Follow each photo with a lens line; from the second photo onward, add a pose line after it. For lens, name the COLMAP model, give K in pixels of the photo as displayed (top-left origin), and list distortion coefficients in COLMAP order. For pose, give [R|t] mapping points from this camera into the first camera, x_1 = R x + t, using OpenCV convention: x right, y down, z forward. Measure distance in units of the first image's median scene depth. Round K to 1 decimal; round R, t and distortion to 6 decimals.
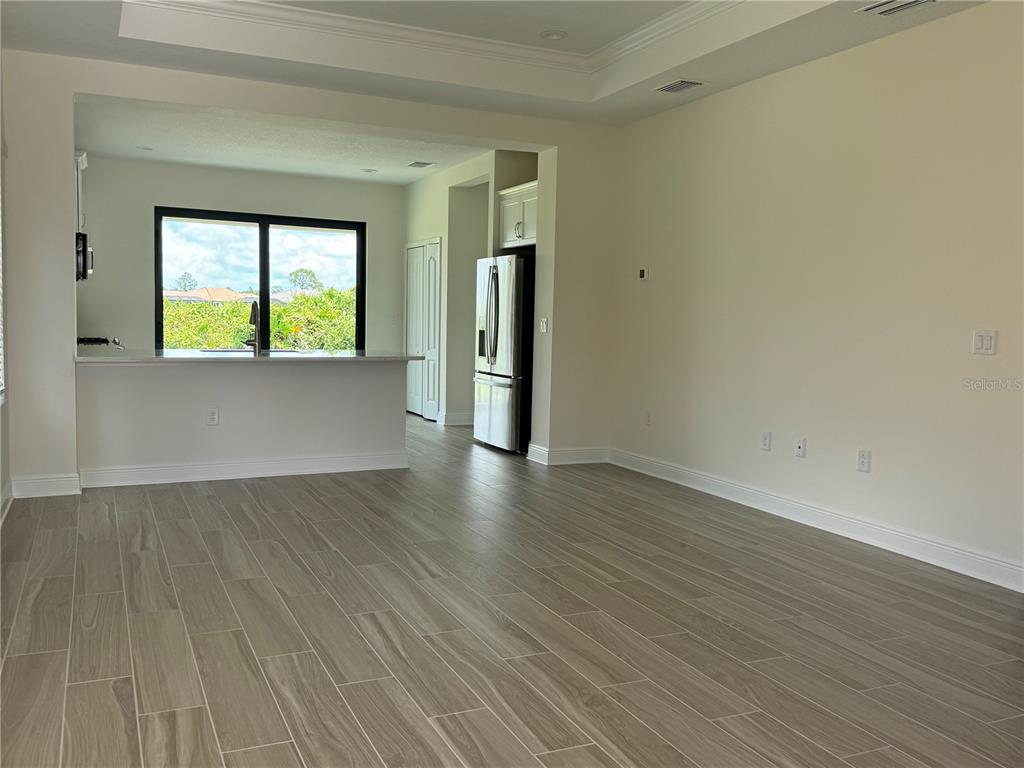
lens RADIAL K [[893.5, 0, 503.6], [0, 893.5, 381.0], [0, 0, 1]] dist [0.171835, -0.281743]
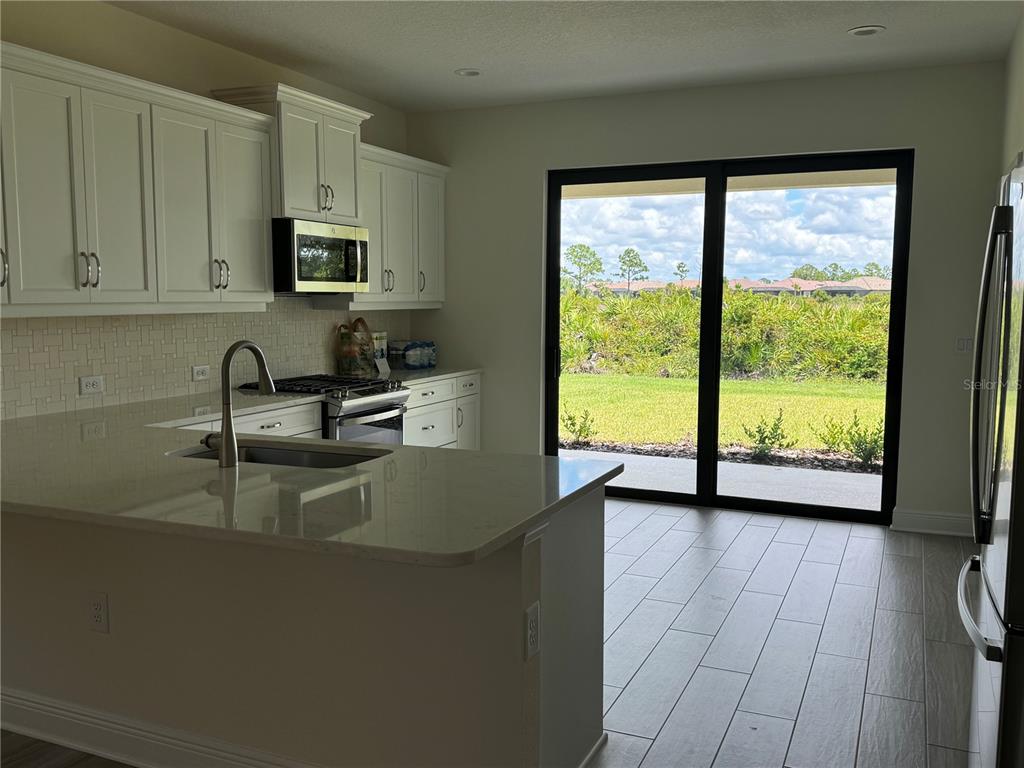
lens RADIAL K [[893.5, 0, 503.6], [0, 893.5, 381.0], [0, 0, 1]] dist [0.171835, -0.281743]
pose [[0.664707, 0.056161, -0.744990, 0.163745], [-0.047329, 0.998333, 0.033030, -0.122018], [0.745603, 0.013304, 0.666257, 1.091926]]
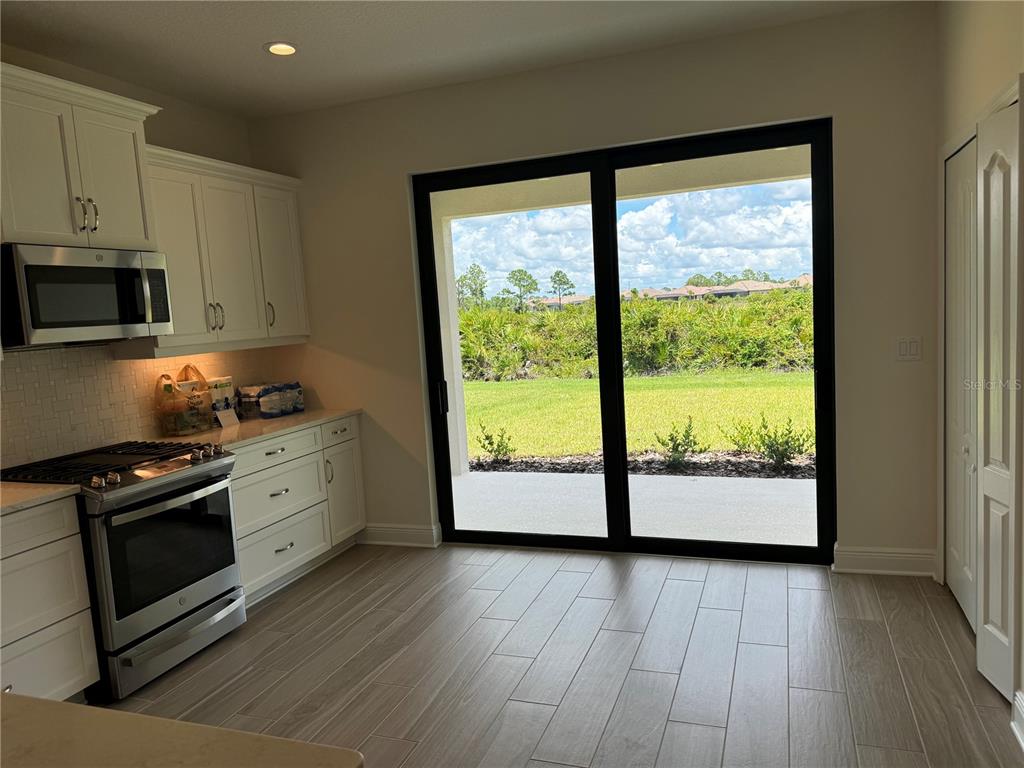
lens RADIAL K [[716.6, 0, 513.0], [0, 716.6, 389.5], [0, 0, 1]] dist [0.172484, -0.319041]
pose [[0.713343, 0.012379, -0.700706, -0.049454], [0.025128, 0.998749, 0.043226, -0.155534], [0.700365, -0.048442, 0.712139, 1.426279]]
